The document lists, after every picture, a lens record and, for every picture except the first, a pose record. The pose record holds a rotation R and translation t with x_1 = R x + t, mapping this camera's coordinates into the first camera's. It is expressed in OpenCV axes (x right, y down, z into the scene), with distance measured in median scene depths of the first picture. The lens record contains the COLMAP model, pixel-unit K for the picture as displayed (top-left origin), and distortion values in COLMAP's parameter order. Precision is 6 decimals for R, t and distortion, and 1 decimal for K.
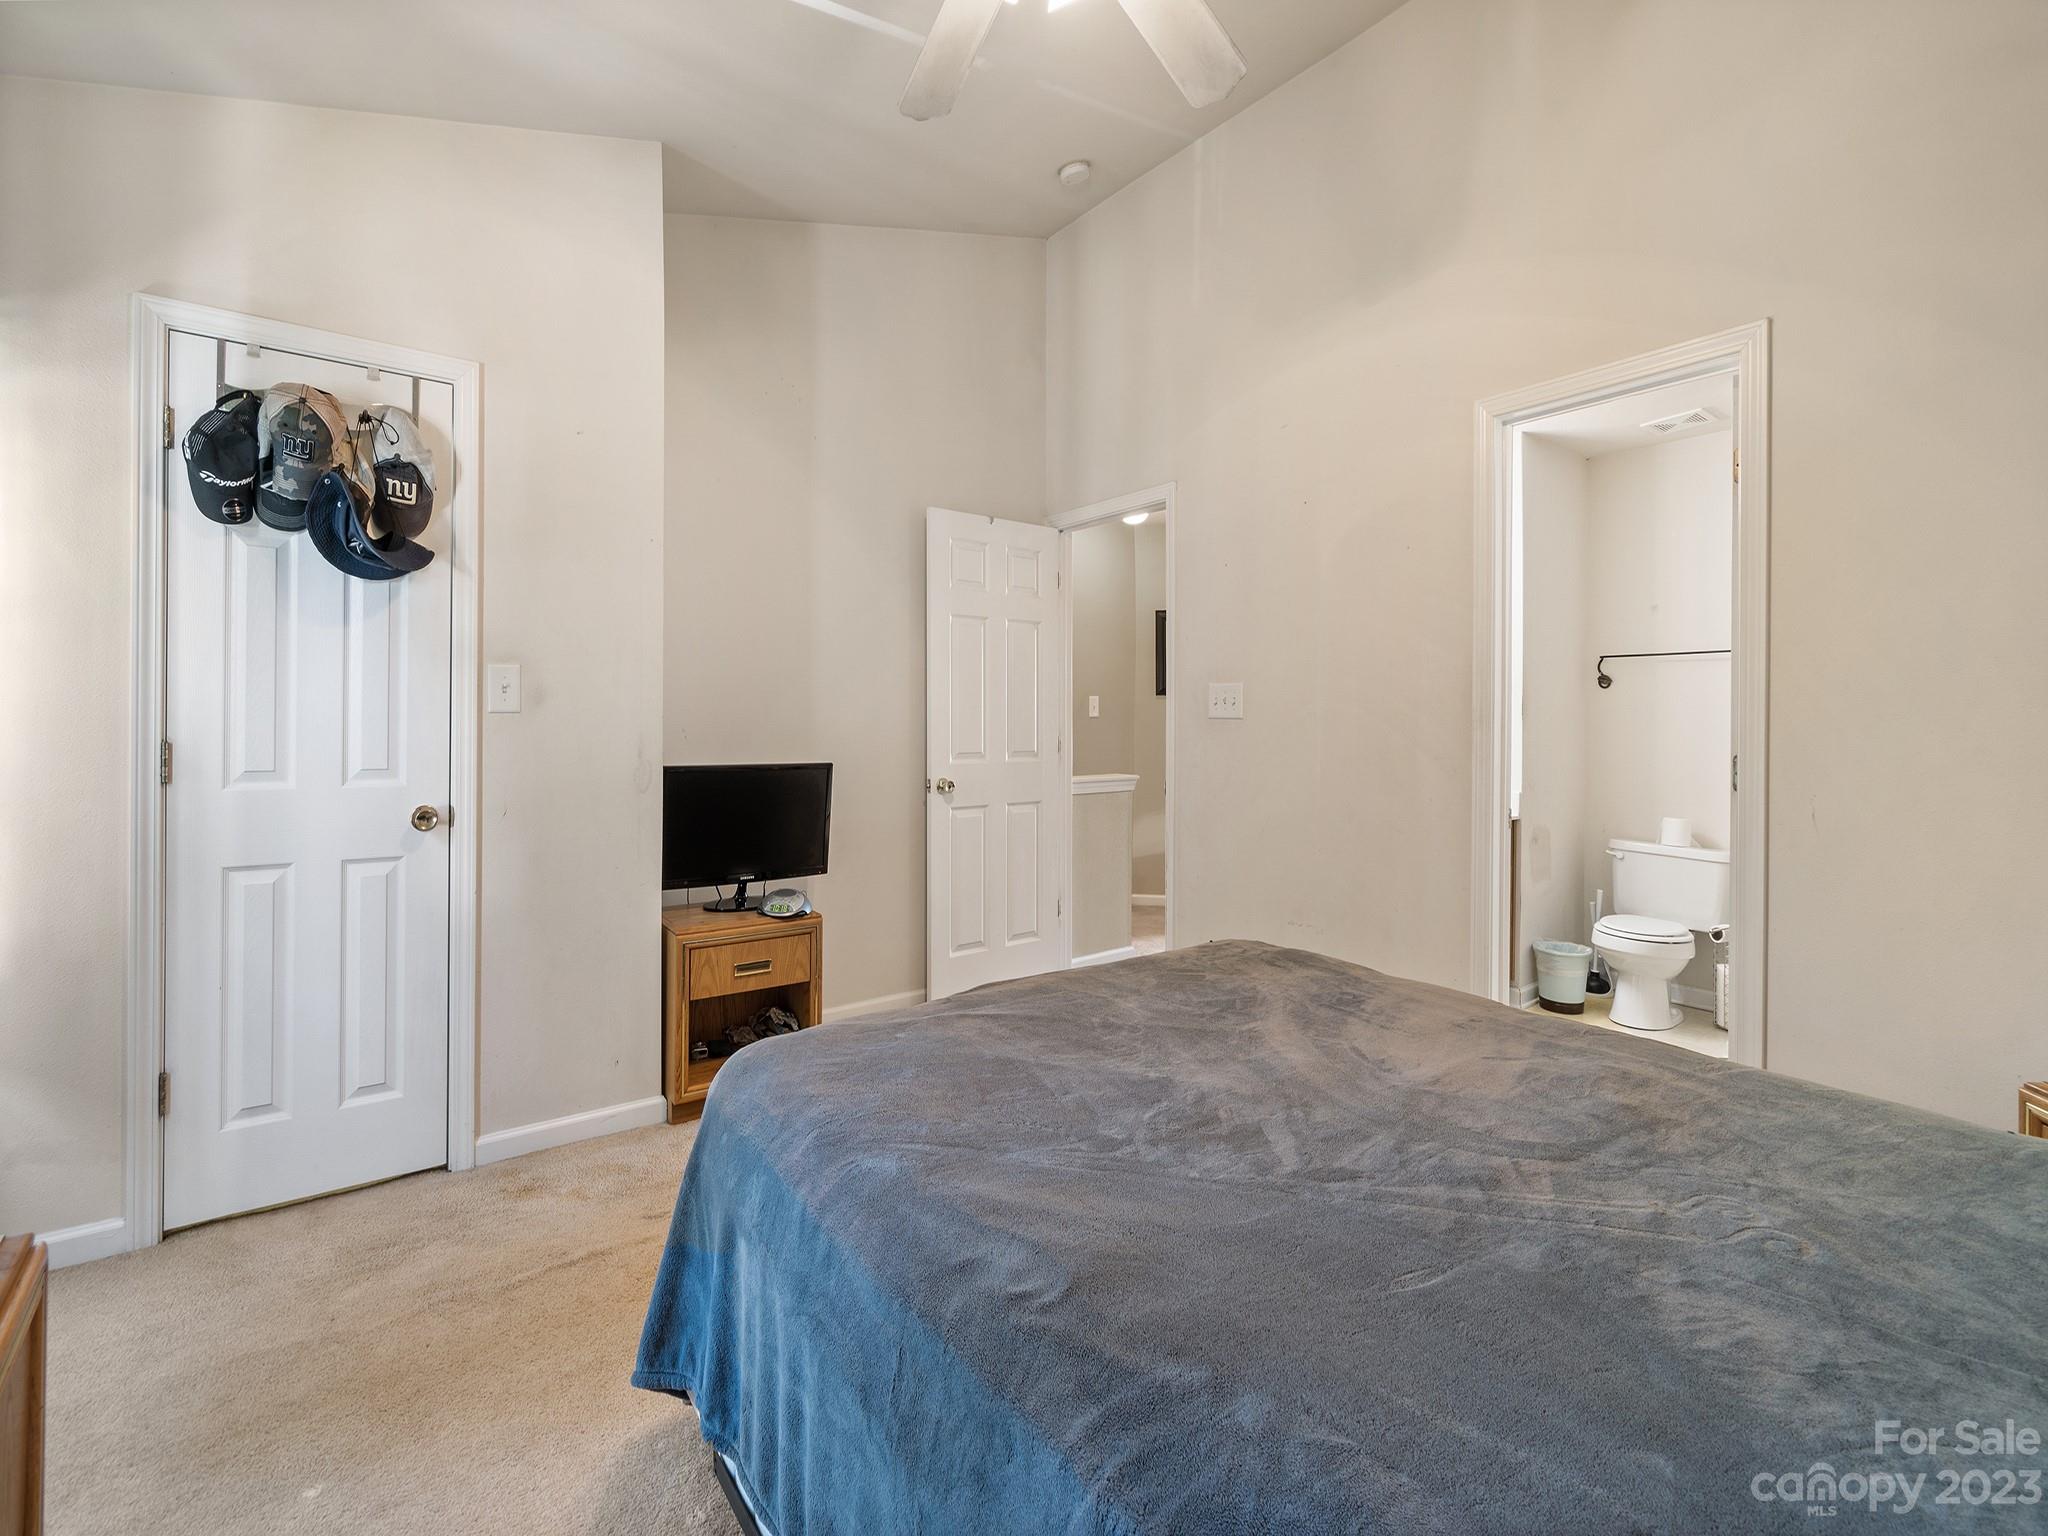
lens RADIAL K [[884.0, 0, 1020.7], [0, 884.0, 749.9], [0, 0, 1]] dist [-0.003573, 0.000027]
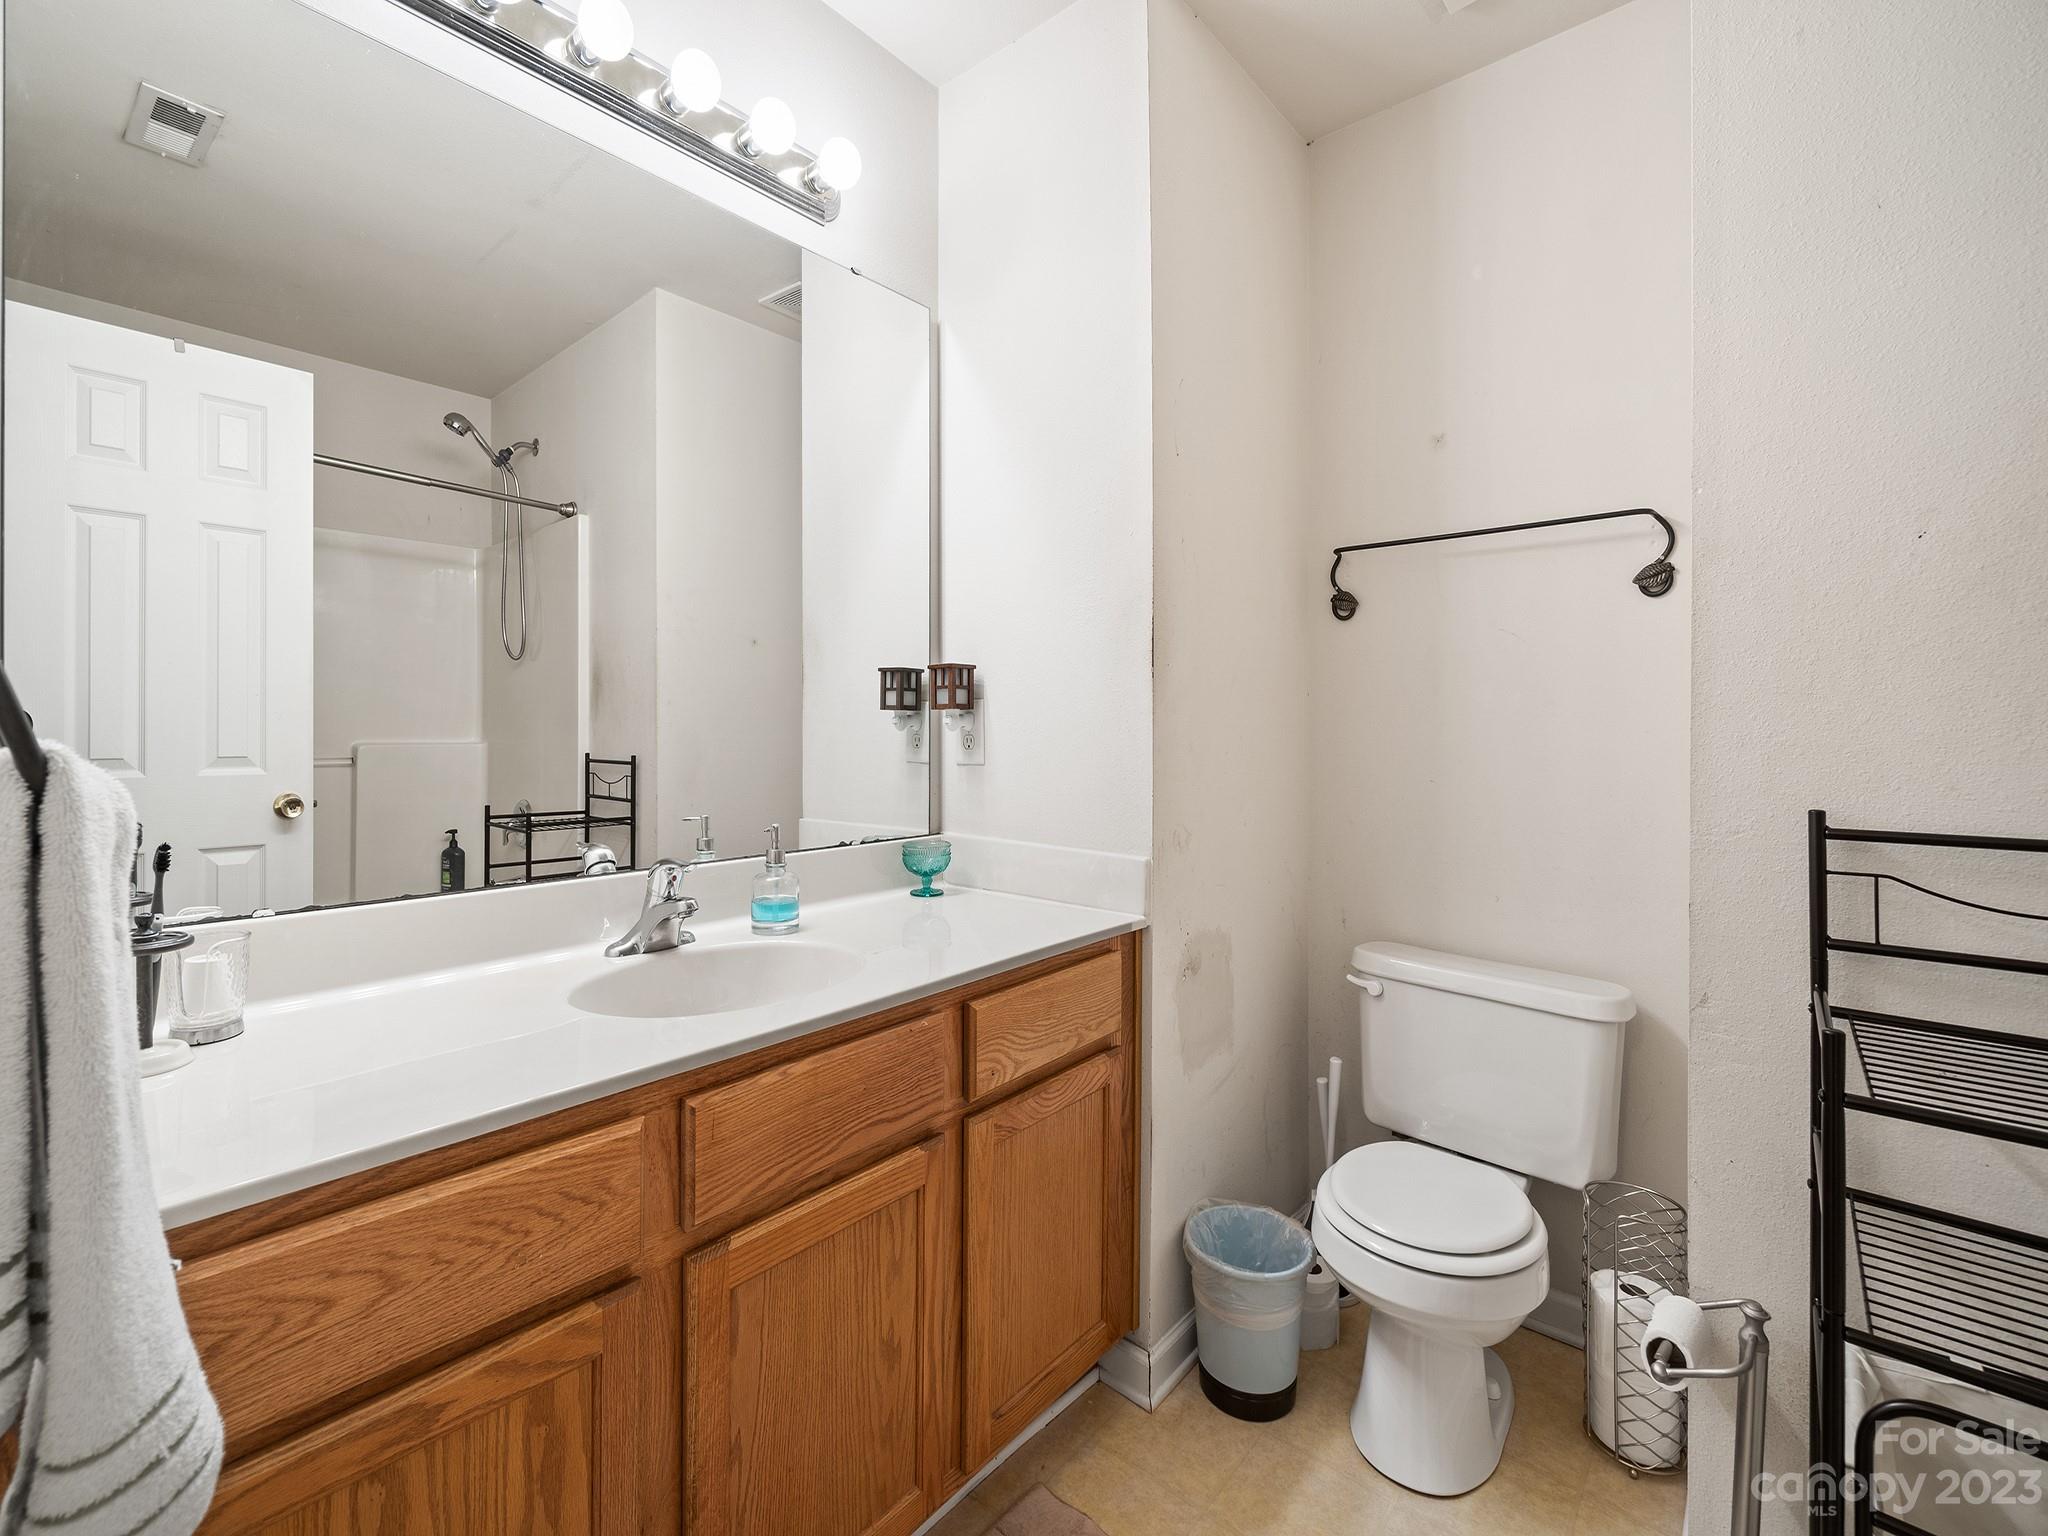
lens RADIAL K [[884.0, 0, 1024.9], [0, 884.0, 753.6], [0, 0, 1]] dist [-0.003573, 0.000027]
pose [[0.973285, -0.004692, 0.229553, 0.411093], [0.003809, 0.999984, 0.004288, -0.000180], [-0.229570, -0.003299, 0.973287, 0.615360]]
